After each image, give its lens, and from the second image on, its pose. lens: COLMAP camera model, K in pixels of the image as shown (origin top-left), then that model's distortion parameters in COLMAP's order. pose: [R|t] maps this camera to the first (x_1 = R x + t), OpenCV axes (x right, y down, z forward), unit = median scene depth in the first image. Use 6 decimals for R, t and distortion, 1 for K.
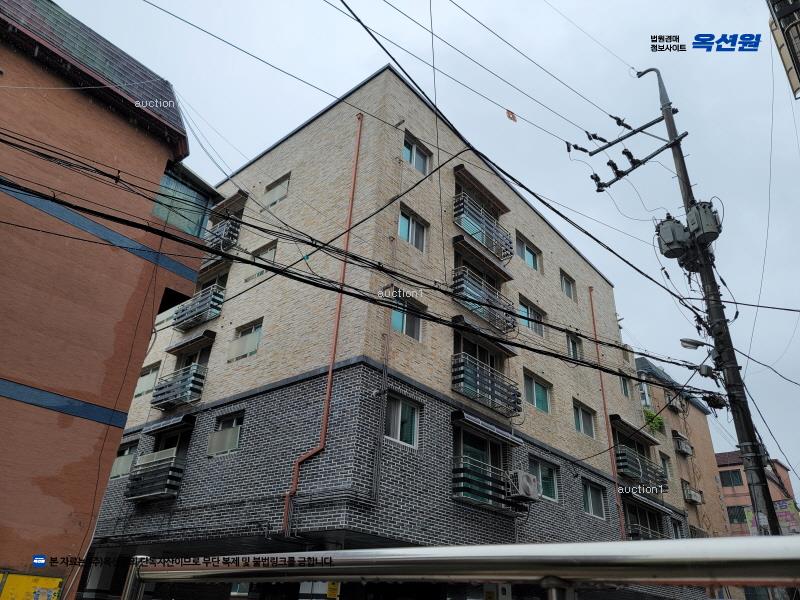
lens RADIAL K [[574.3, 0, 396.6], [0, 574.3, 298.8], [0, 0, 1]] dist [0.049150, -0.004003]
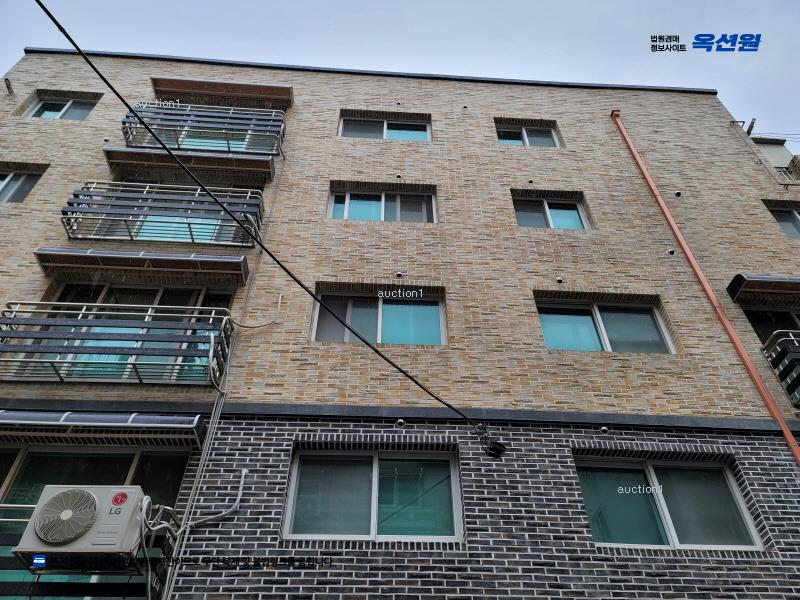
lens RADIAL K [[574.3, 0, 403.2], [0, 574.3, 300.6], [0, 0, 1]] dist [0.049150, -0.004003]
pose [[0.707665, -0.535291, -0.461165, 0.587840], [0.382264, 0.838991, -0.387258, 0.422151], [0.594209, 0.097762, 0.798347, 0.837430]]
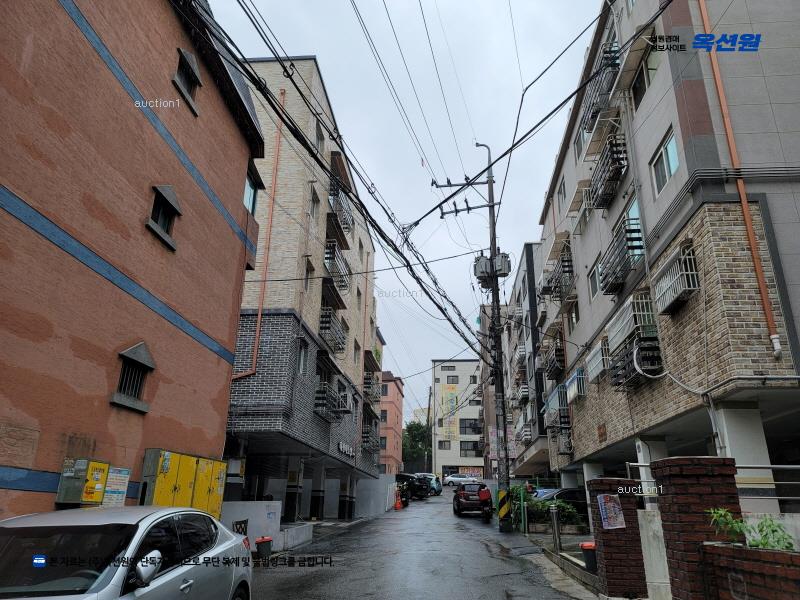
lens RADIAL K [[574.3, 0, 405.5], [0, 574.3, 300.3], [0, 0, 1]] dist [0.049150, -0.004003]
pose [[0.801634, 0.159052, 0.576268, -0.570001], [-0.257189, 0.961946, 0.092270, -0.100689], [-0.539663, -0.222177, 0.812035, -0.202817]]
